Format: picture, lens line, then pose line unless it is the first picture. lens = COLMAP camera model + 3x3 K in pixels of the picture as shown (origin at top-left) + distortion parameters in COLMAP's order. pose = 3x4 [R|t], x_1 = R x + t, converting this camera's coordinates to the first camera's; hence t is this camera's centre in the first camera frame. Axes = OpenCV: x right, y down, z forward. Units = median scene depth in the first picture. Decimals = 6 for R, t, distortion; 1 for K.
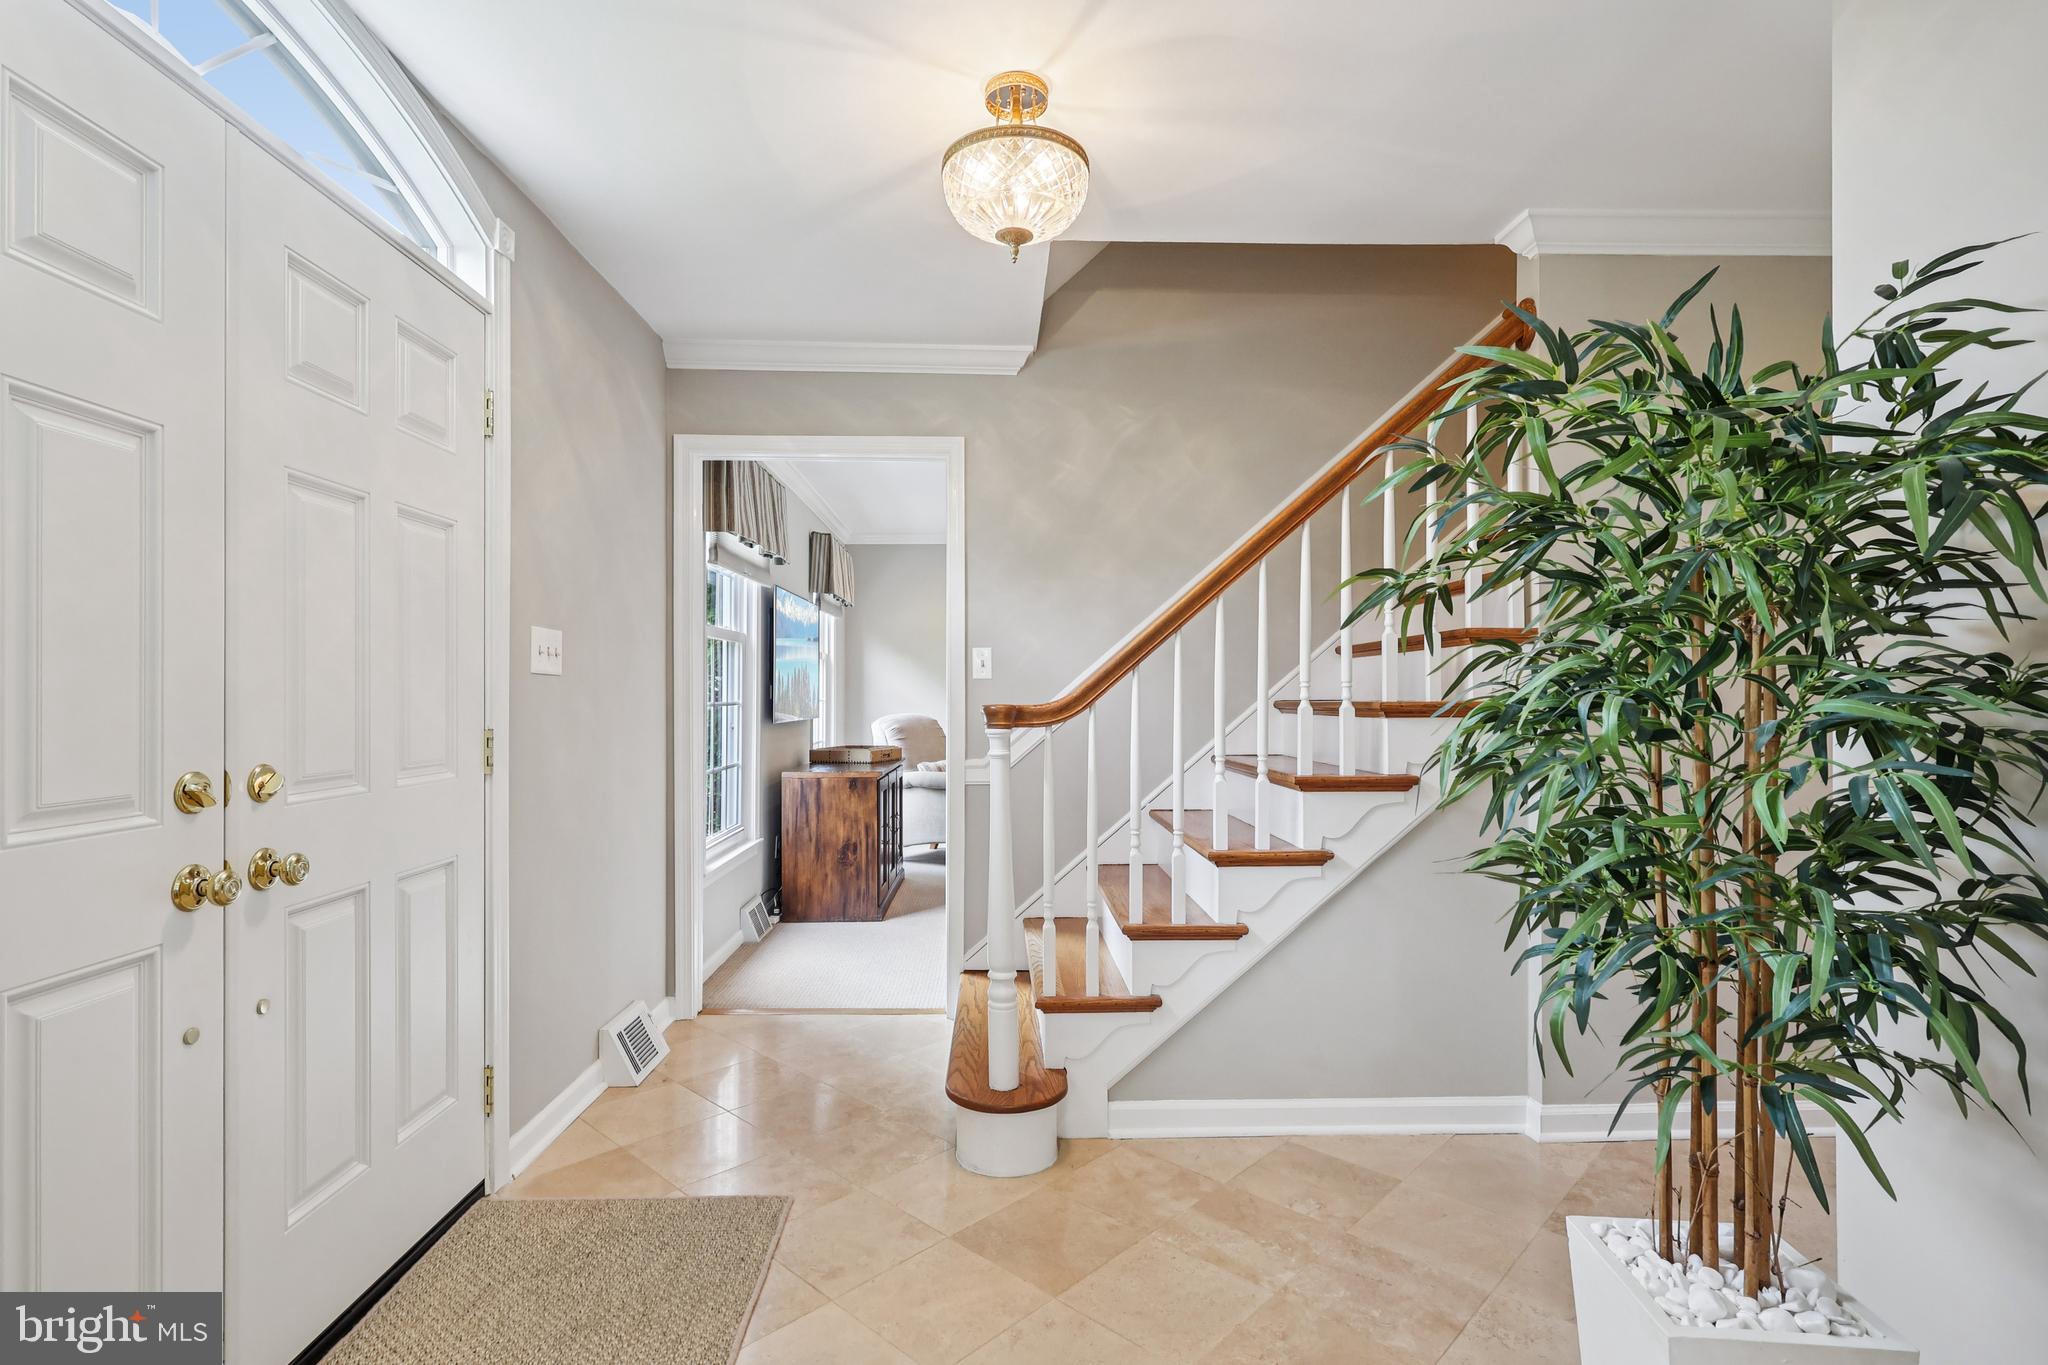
lens RADIAL K [[982.1, 0, 1023.0], [0, 982.1, 682.2], [0, 0, 1]] dist [-0.006199, 0.002840]
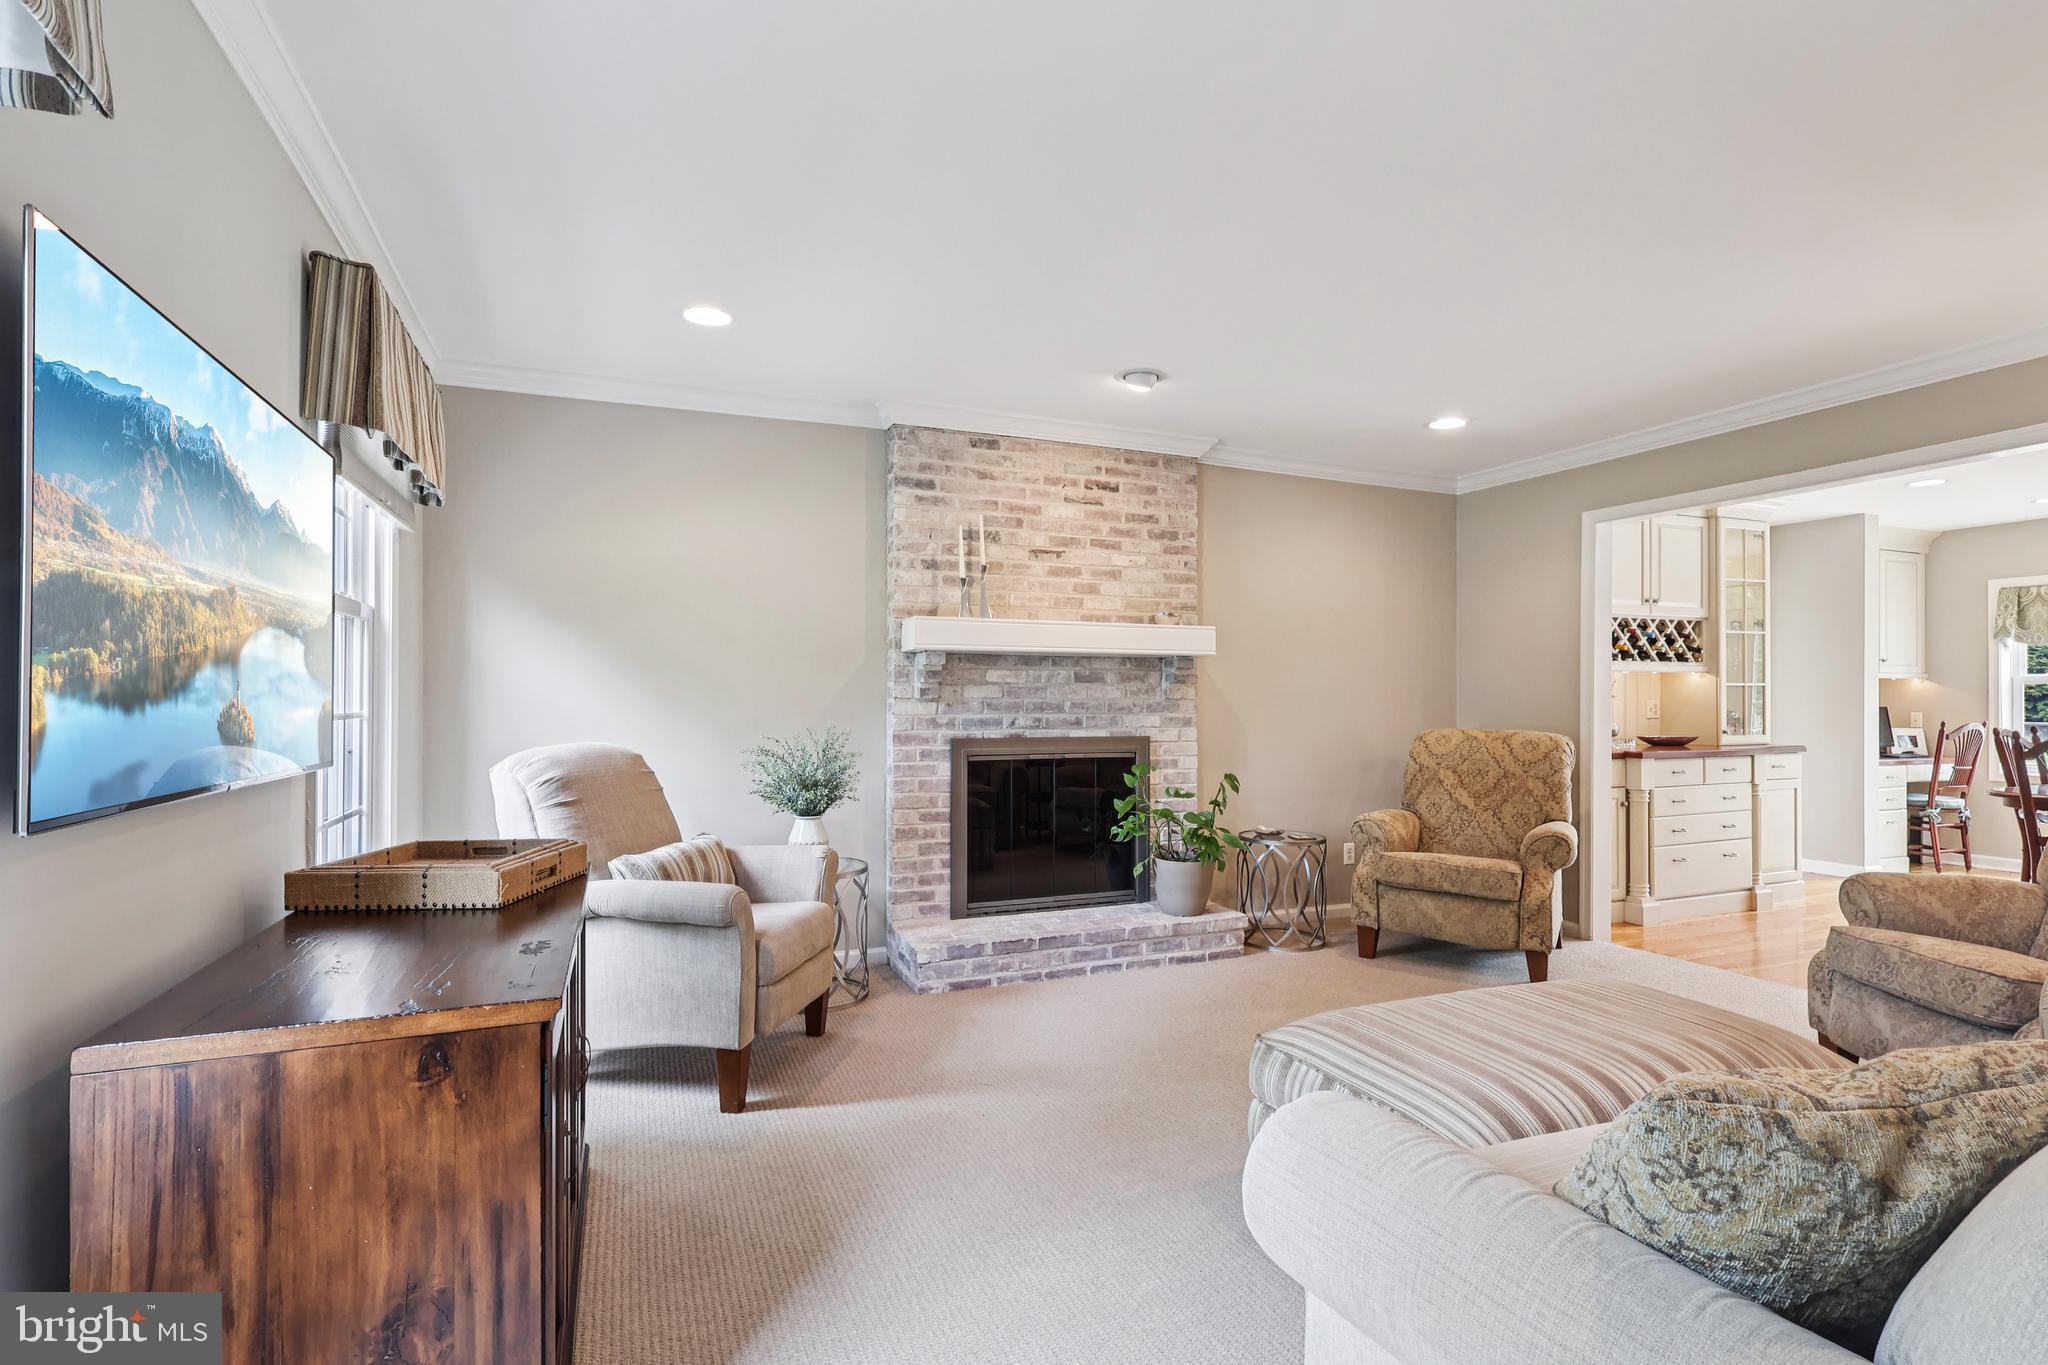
lens RADIAL K [[982.1, 0, 1039.8], [0, 982.1, 704.0], [0, 0, 1]] dist [-0.006199, 0.002840]
pose [[0.932374, 0.003810, 0.361476, -0.118893], [-0.008231, 0.999909, 0.010692, 0.007084], [-0.361402, -0.012944, 0.932320, 0.707407]]
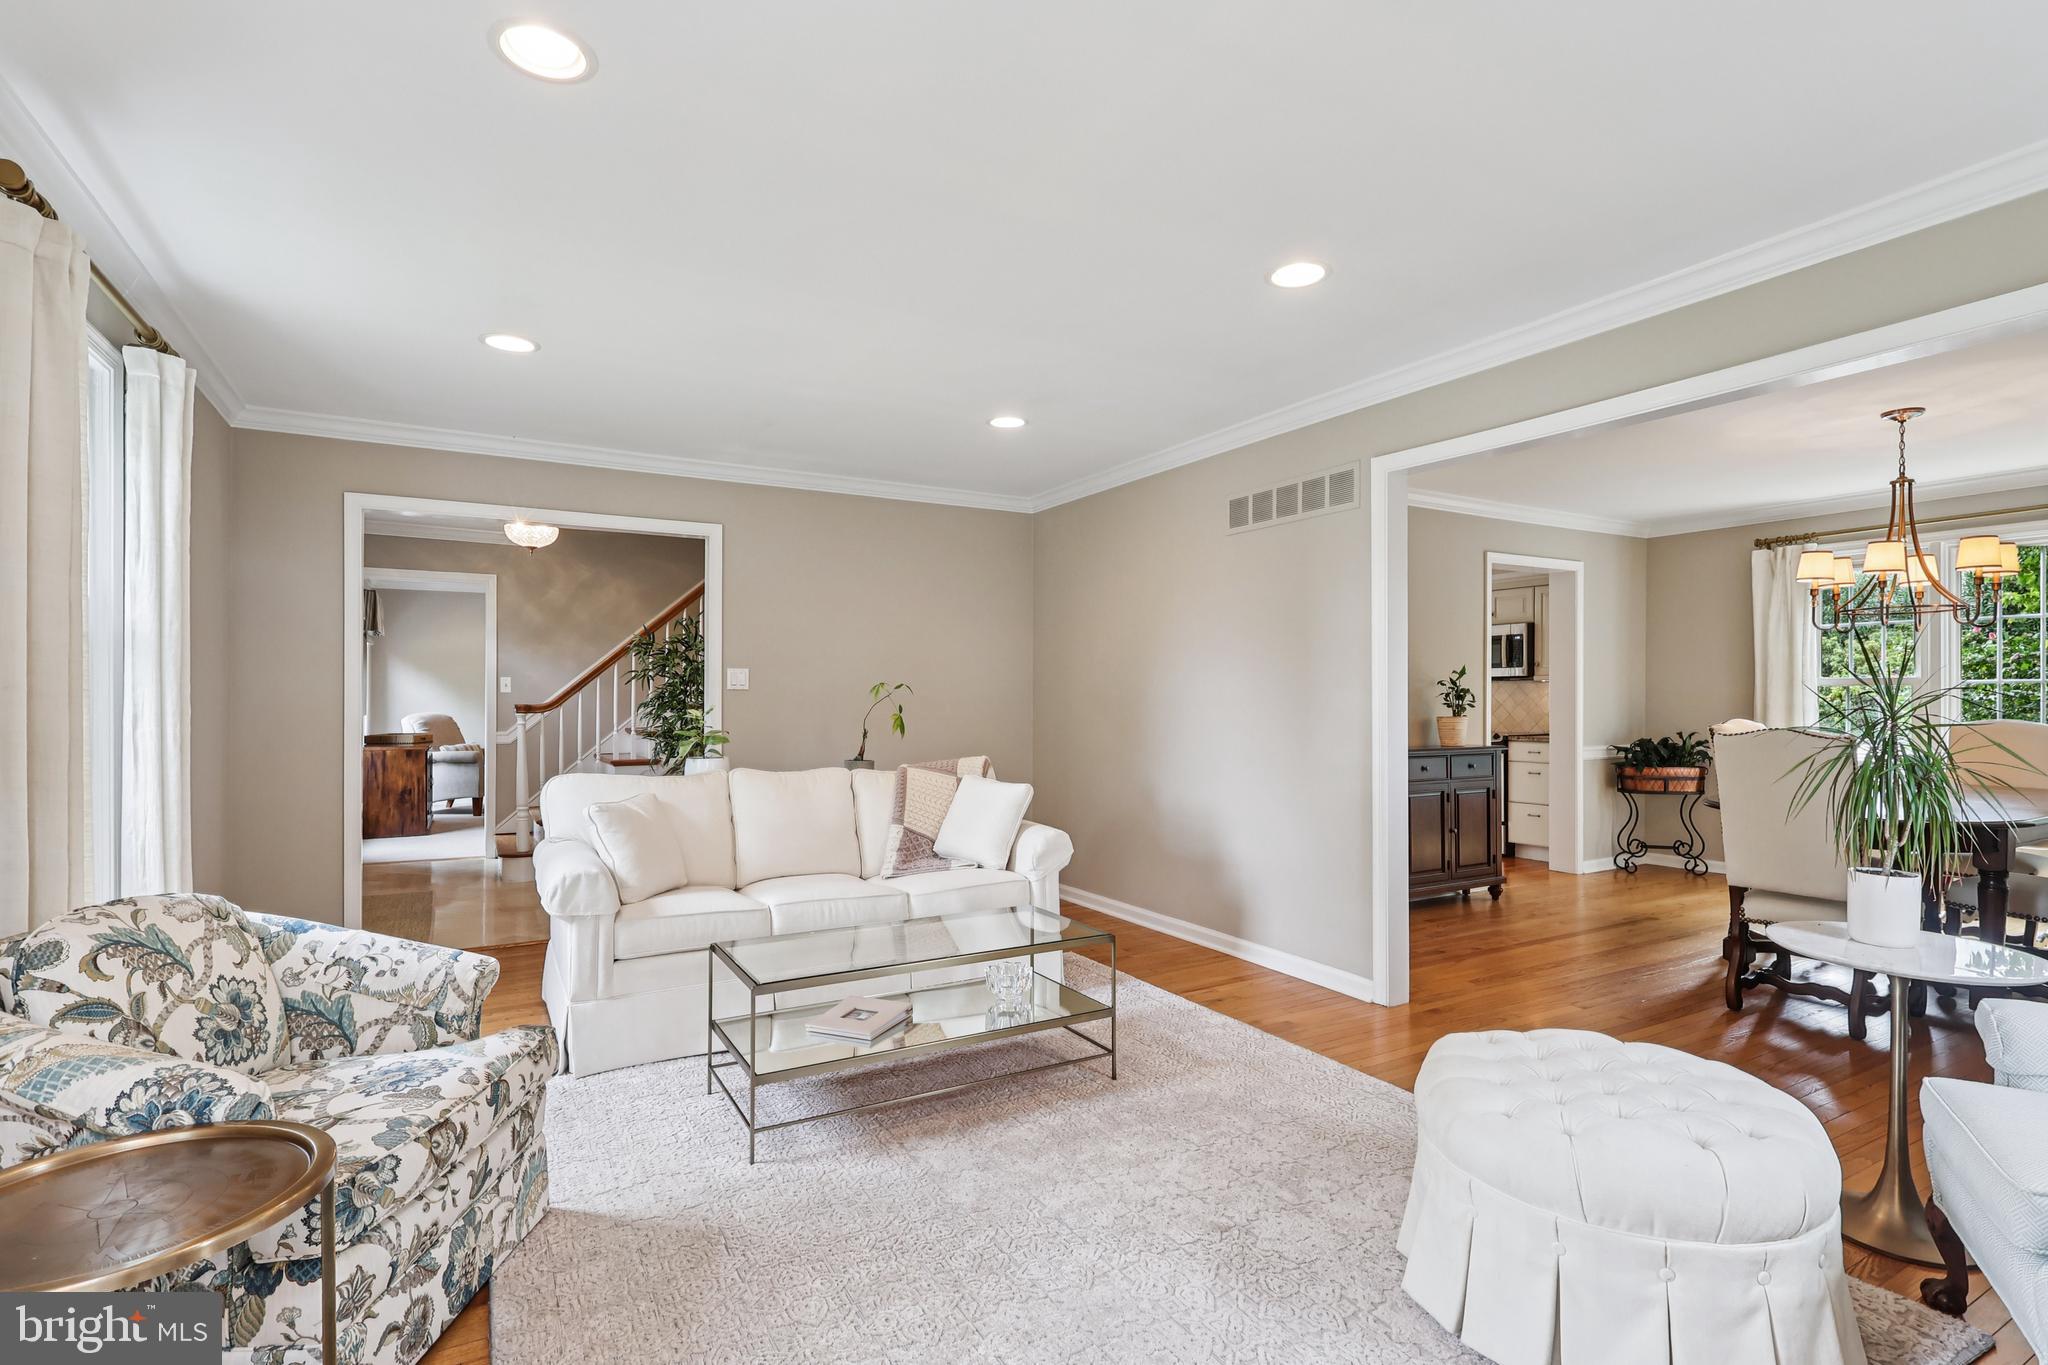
lens RADIAL K [[982.1, 0, 1031.0], [0, 982.1, 688.3], [0, 0, 1]] dist [-0.006199, 0.002840]
pose [[0.880521, 0.002522, 0.474001, -0.033071], [-0.004844, 0.999982, 0.003678, -0.017754], [-0.473983, -0.005534, 0.880516, -0.949822]]
